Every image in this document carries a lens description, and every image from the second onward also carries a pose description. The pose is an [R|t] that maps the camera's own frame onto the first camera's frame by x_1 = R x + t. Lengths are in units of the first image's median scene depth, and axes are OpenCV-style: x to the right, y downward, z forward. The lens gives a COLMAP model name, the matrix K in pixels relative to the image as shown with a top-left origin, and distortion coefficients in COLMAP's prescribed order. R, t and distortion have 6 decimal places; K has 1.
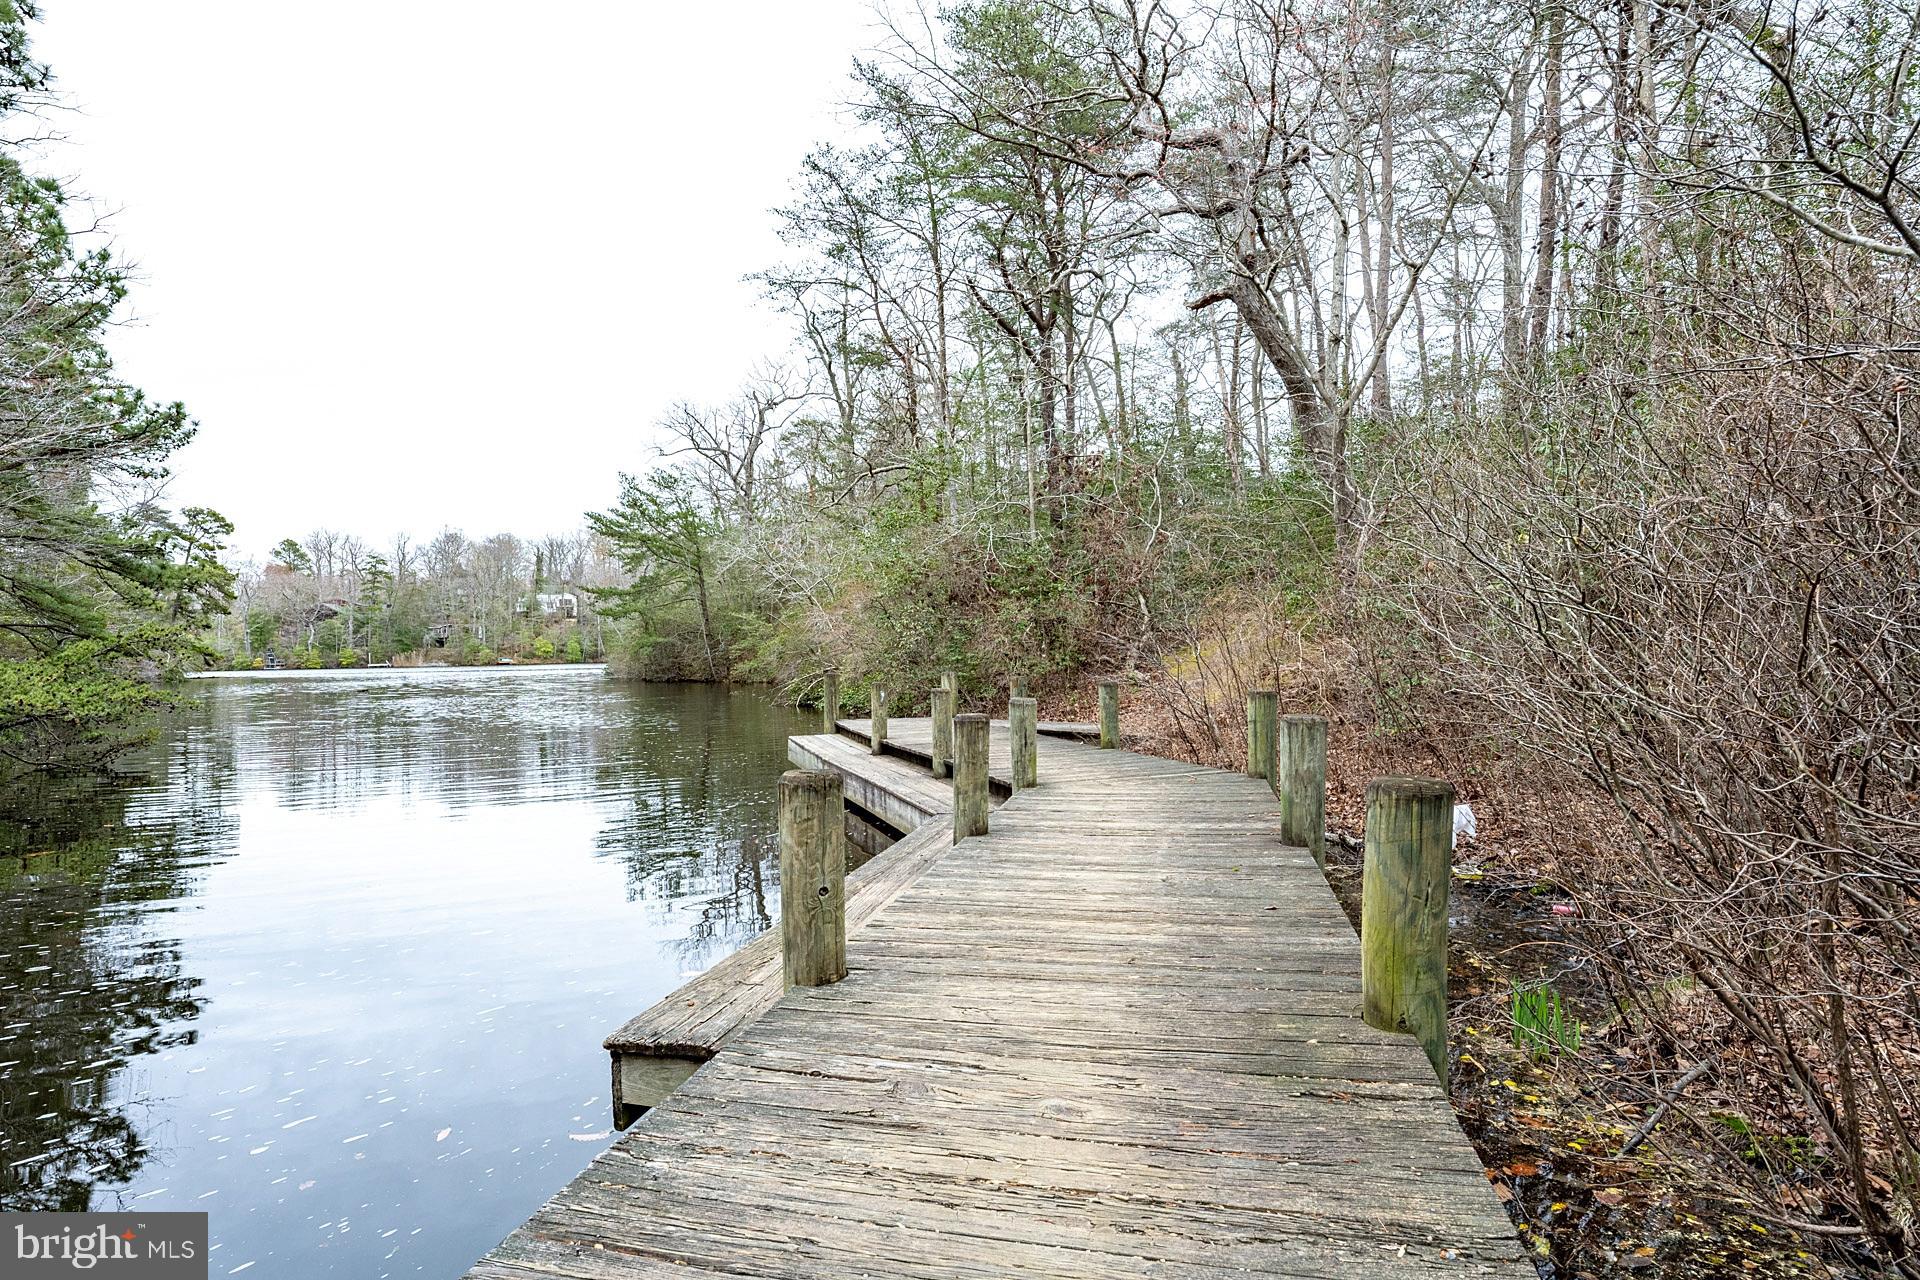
lens RADIAL K [[1035.8, 0, 960.0], [0, 1035.8, 640.0], [0, 0, 1]] dist [0.001960, 0.000410]
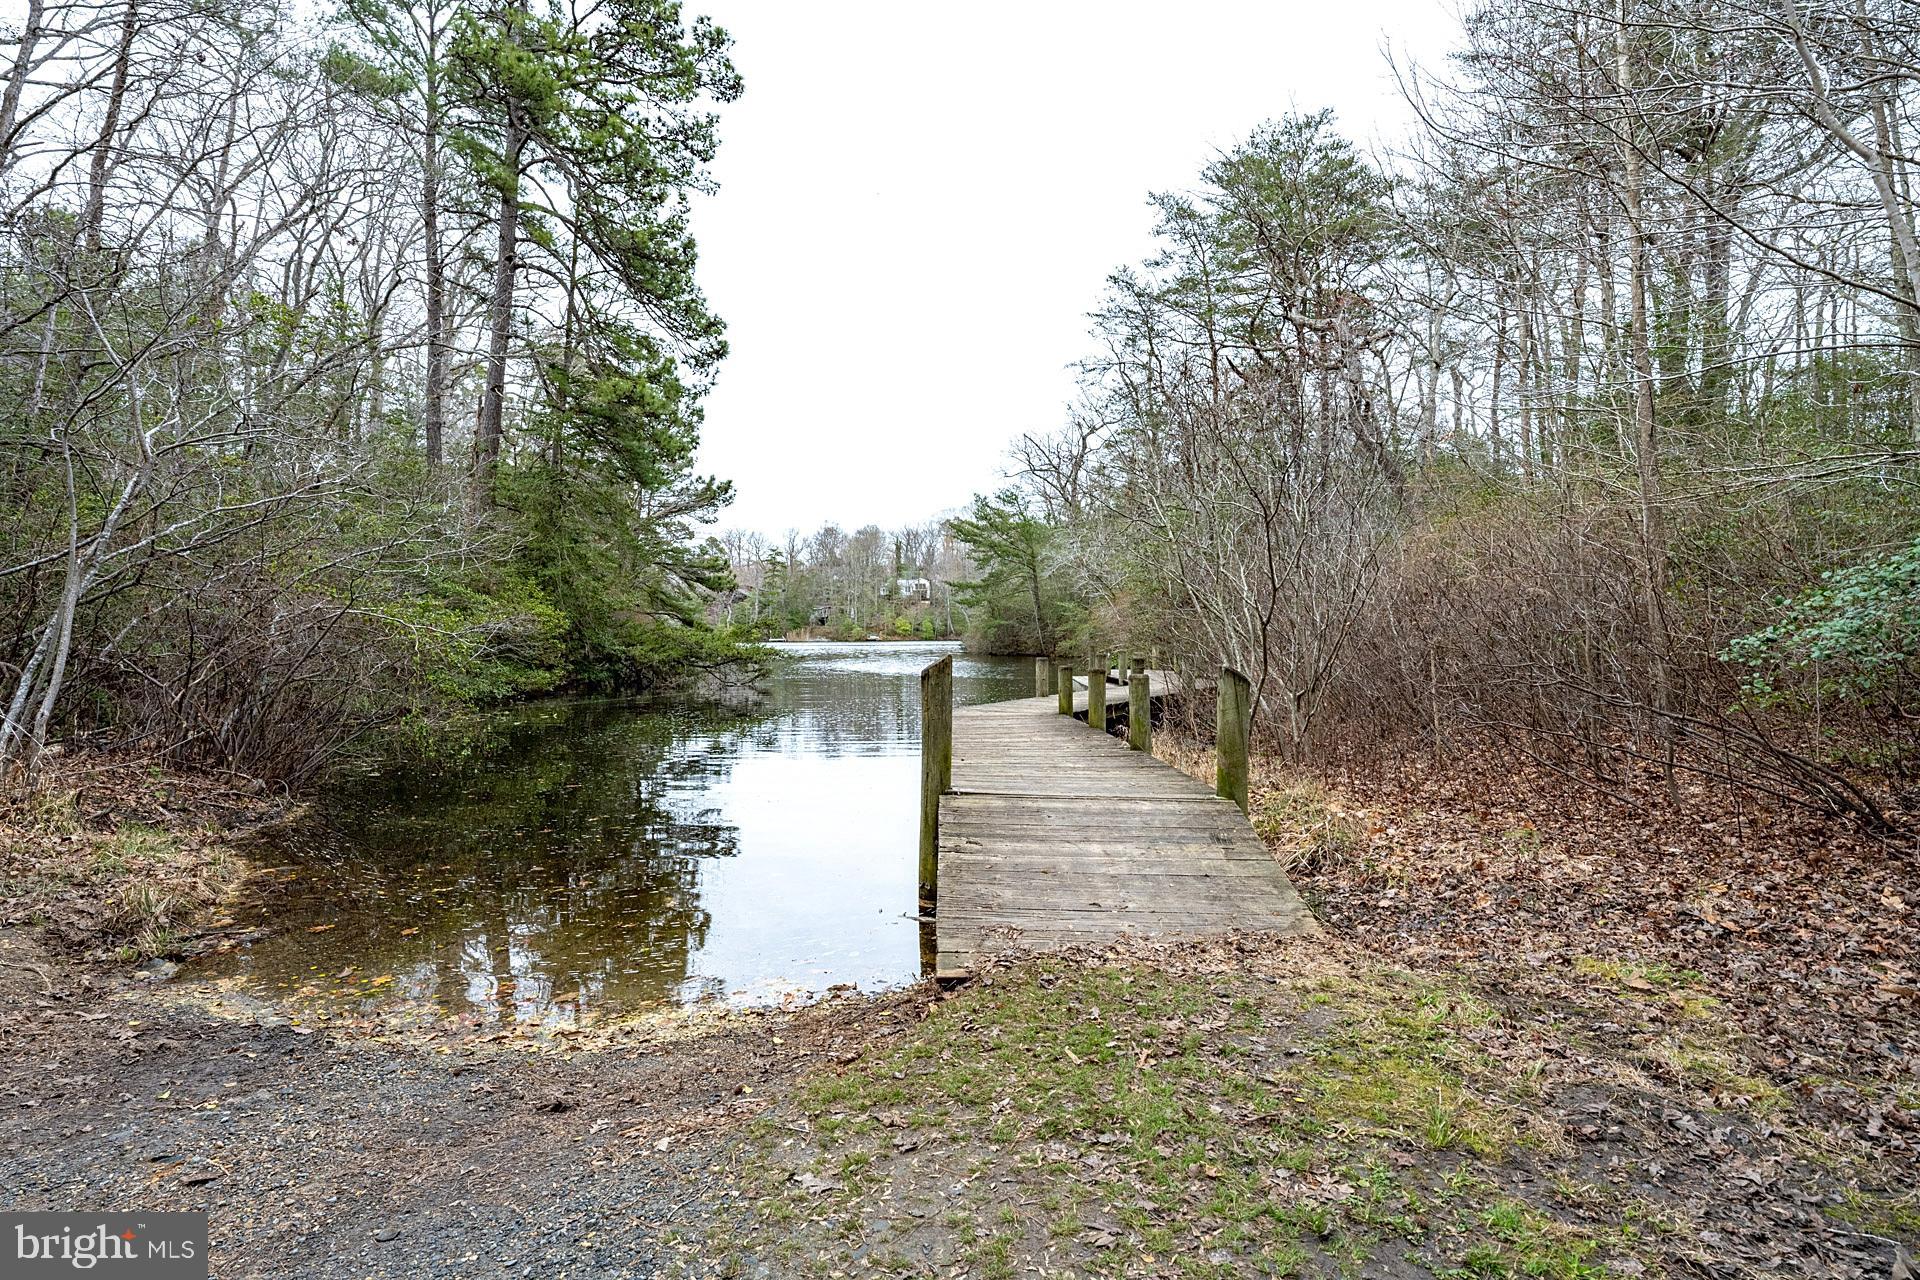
lens RADIAL K [[1035.8, 0, 960.0], [0, 1035.8, 640.0], [0, 0, 1]] dist [0.001960, 0.000410]
pose [[0.948908, 0.014013, -0.315242, 0.059140], [-0.008193, 0.999771, 0.019778, -0.003226], [0.315447, -0.016185, 0.948805, -0.214764]]
